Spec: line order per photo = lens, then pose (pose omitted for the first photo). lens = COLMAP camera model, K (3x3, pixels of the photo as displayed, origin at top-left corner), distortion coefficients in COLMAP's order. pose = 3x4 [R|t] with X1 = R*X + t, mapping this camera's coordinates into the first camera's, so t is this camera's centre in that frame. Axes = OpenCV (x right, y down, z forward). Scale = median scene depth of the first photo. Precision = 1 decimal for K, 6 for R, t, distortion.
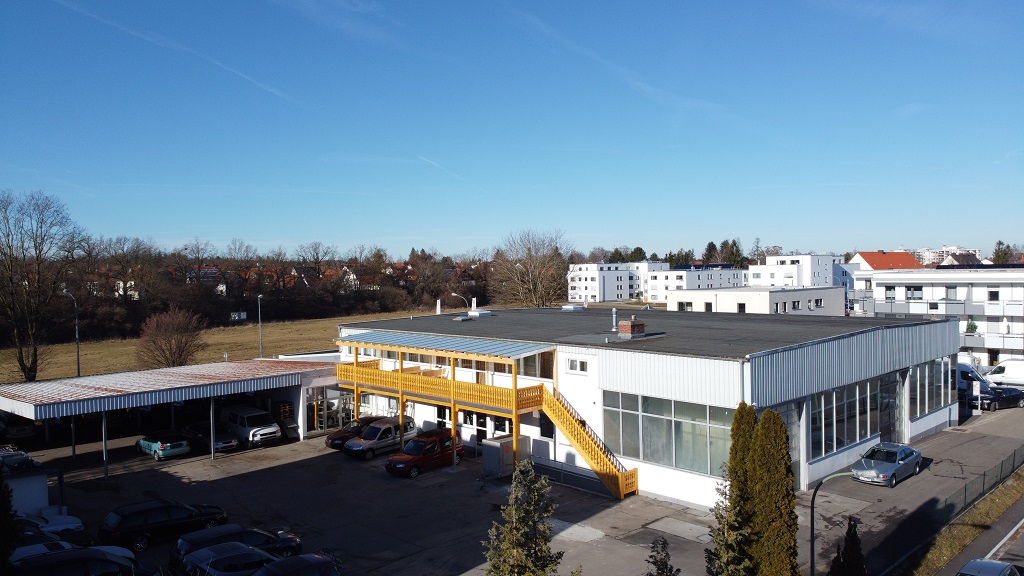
lens RADIAL K [[764.8, 0, 510.8], [0, 764.8, 284.2], [0, 0, 1]] dist [0.072102, -0.189001]
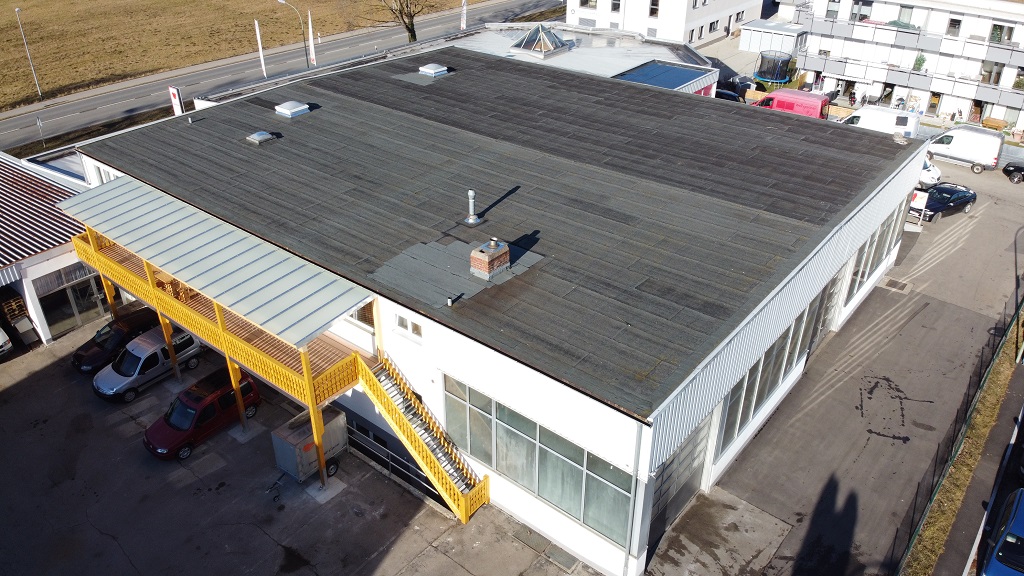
lens RADIAL K [[764.8, 0, 510.8], [0, 764.8, 284.2], [0, 0, 1]] dist [0.072102, -0.189001]
pose [[0.992004, -0.042514, 0.118830, 0.095209], [-0.020794, 0.873629, 0.486149, -0.243912], [-0.124481, -0.484732, 0.865759, 0.407851]]
